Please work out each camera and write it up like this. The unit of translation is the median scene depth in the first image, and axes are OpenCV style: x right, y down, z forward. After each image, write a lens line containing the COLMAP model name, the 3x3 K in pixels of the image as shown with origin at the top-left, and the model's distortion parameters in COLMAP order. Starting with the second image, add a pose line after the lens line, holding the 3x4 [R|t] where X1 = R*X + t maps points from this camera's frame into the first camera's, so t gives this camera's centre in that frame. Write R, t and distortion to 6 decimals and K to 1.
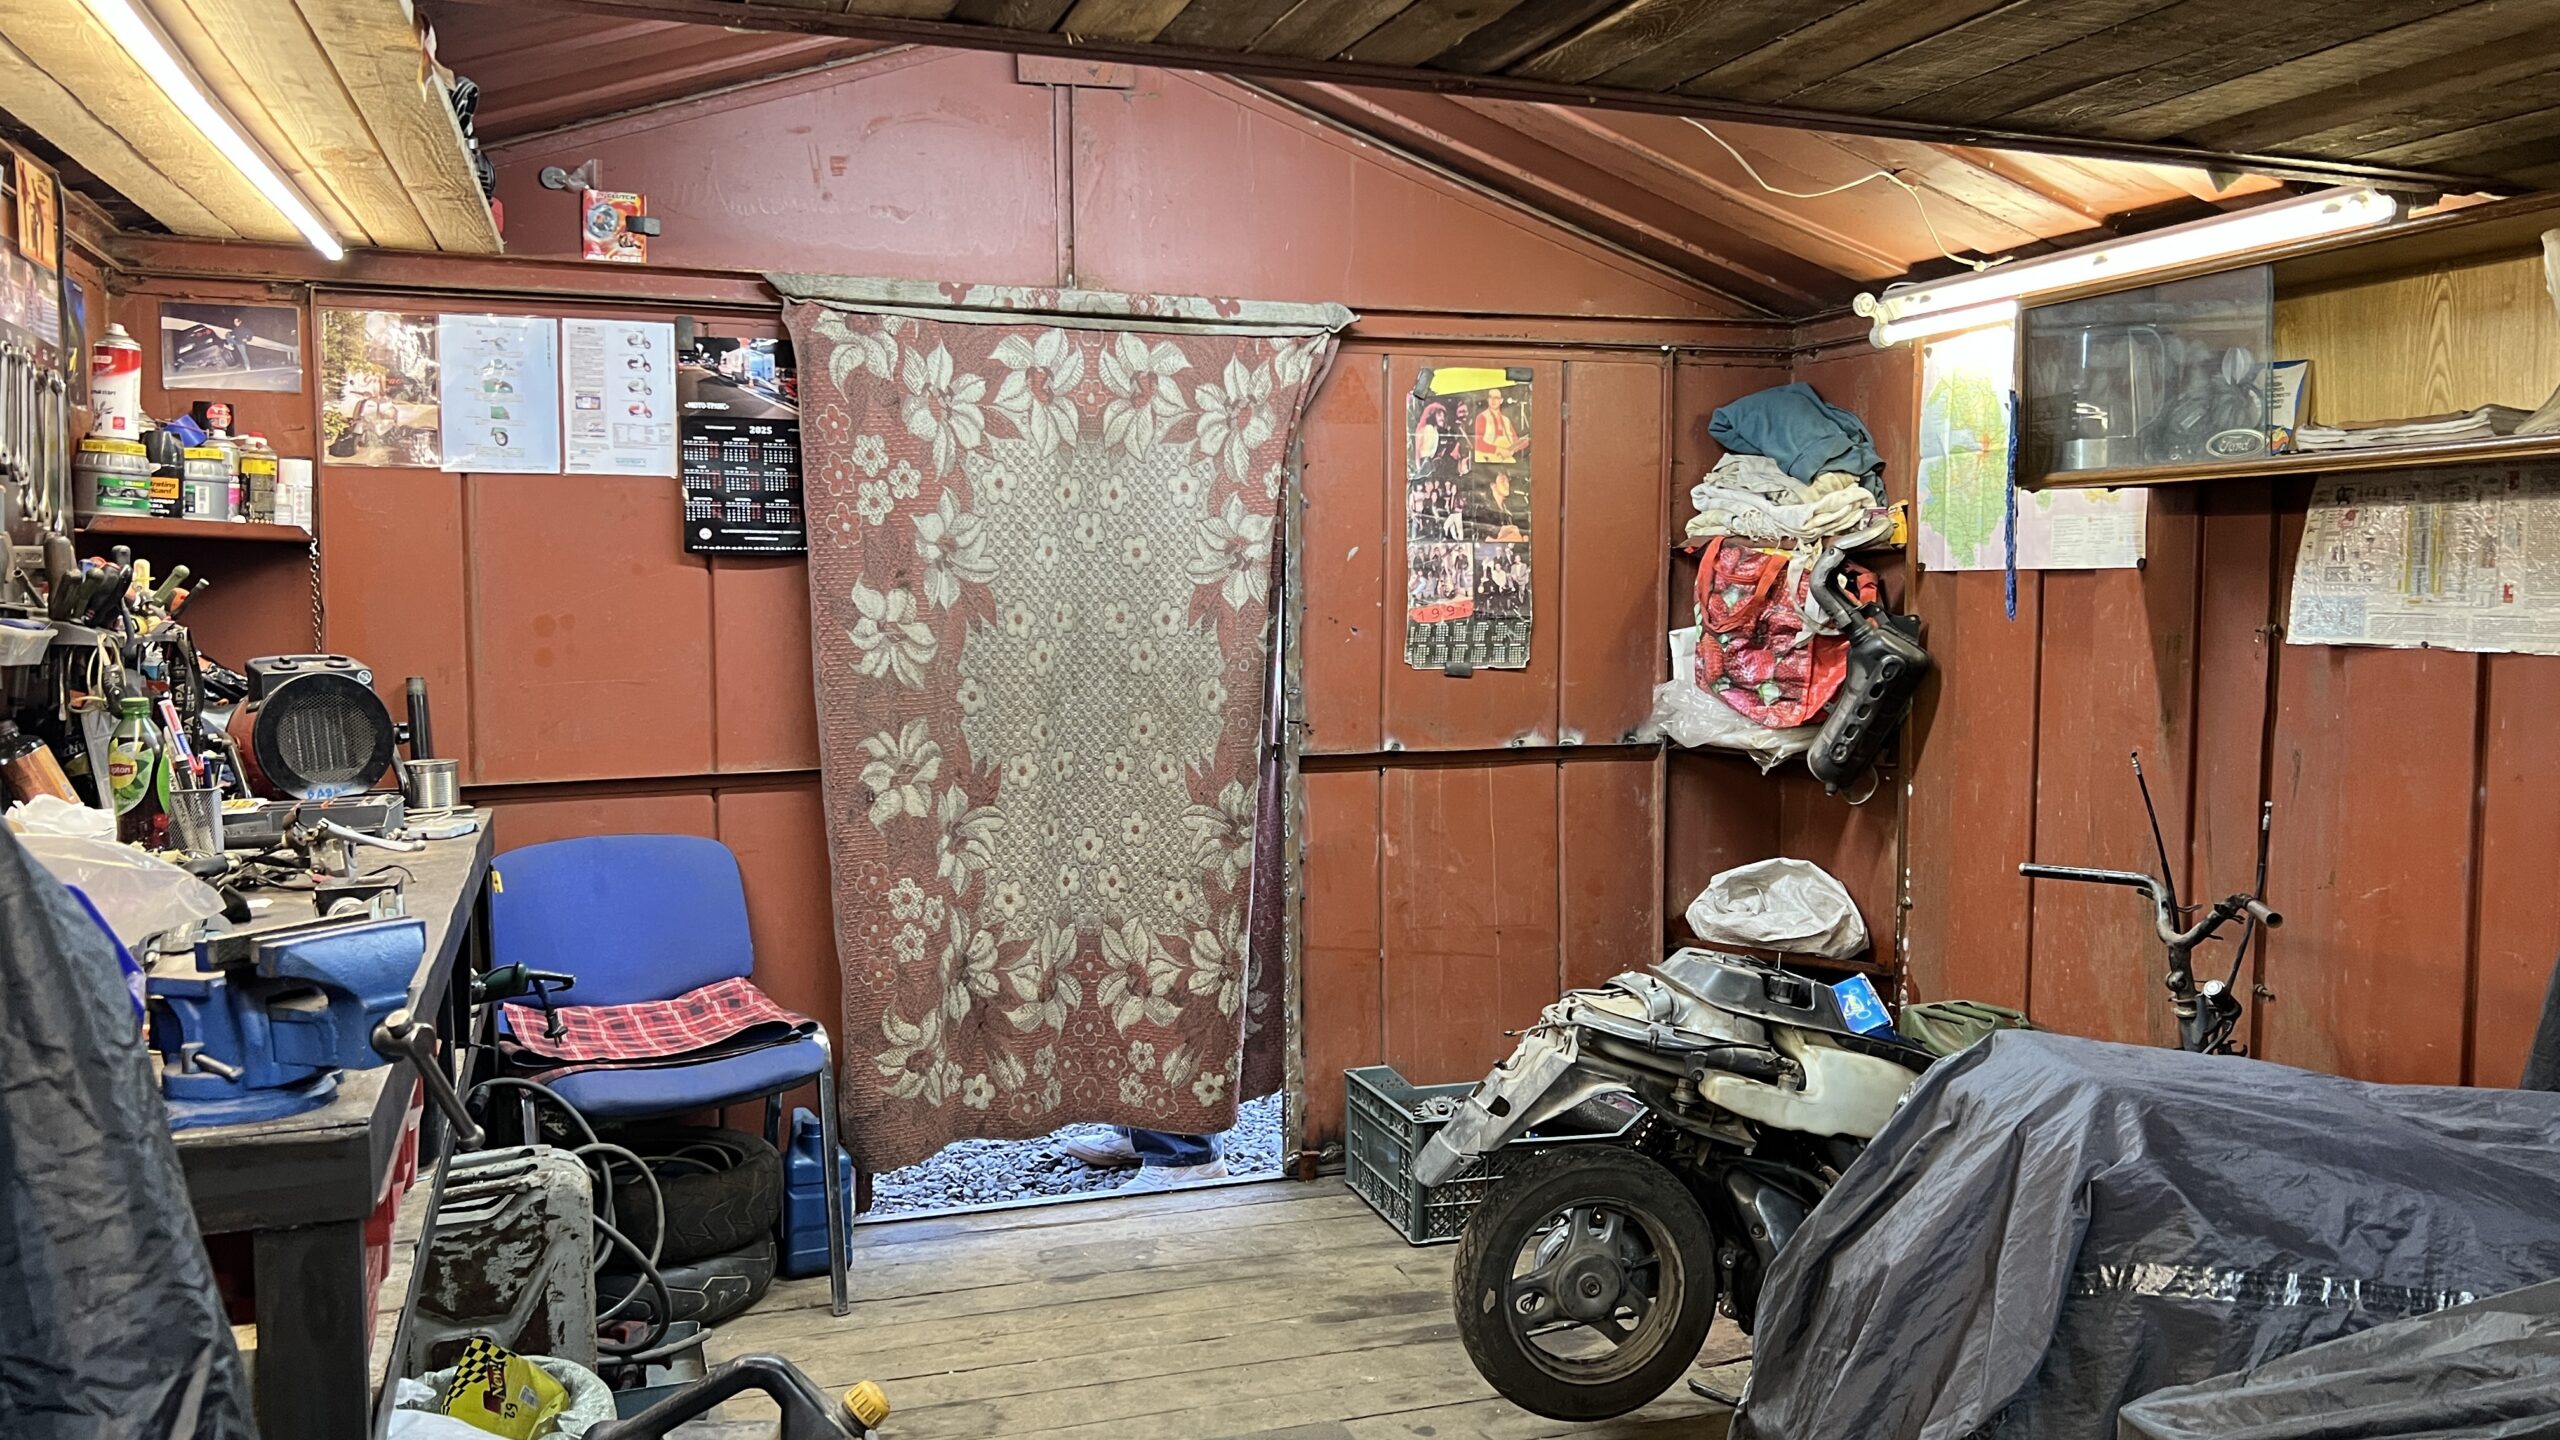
lens RADIAL K [[1936.4, 0, 1245.8], [0, 1936.4, 715.2], [0, 0, 1]] dist [0.085892, -0.095985]
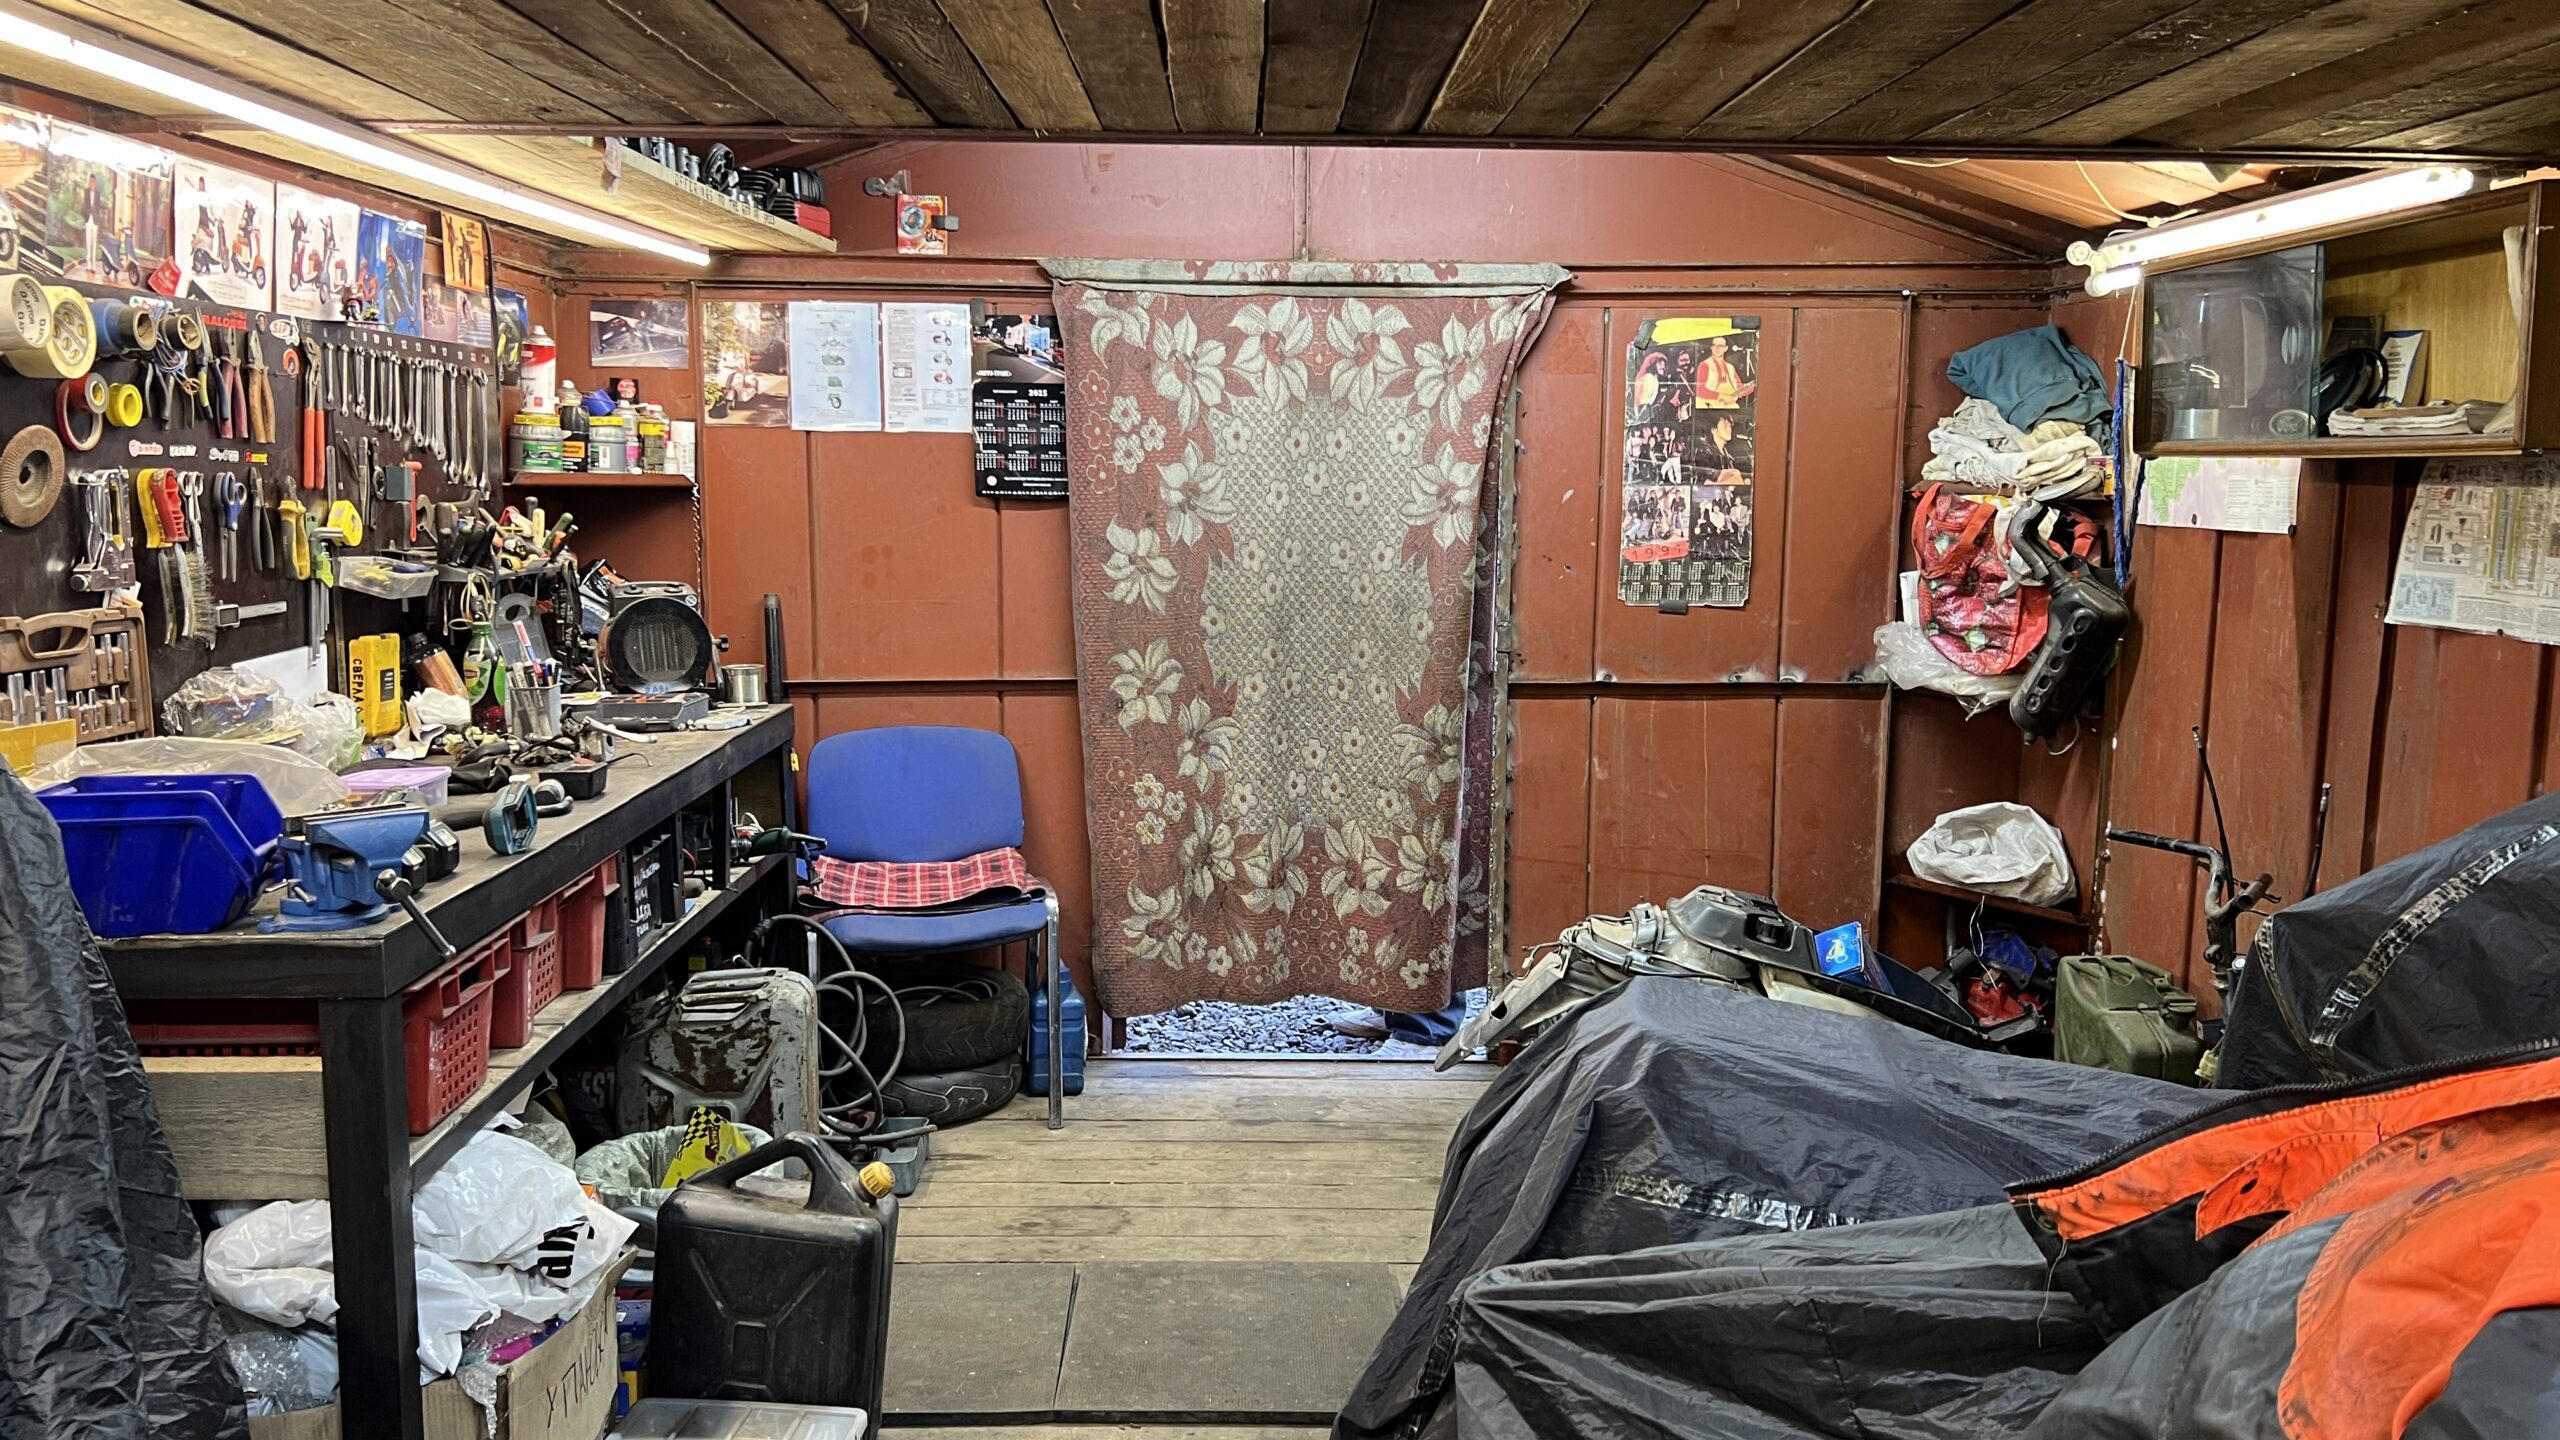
lens RADIAL K [[1893.6, 0, 1194.3], [0, 1893.6, 706.4], [0, 0, 1]] dist [0.225425, -0.587042]
pose [[0.948304, 0.046009, -0.314009, 0.210975], [-0.027659, 0.997652, 0.062648, -0.030012], [0.316155, -0.050725, 0.947351, -0.080573]]
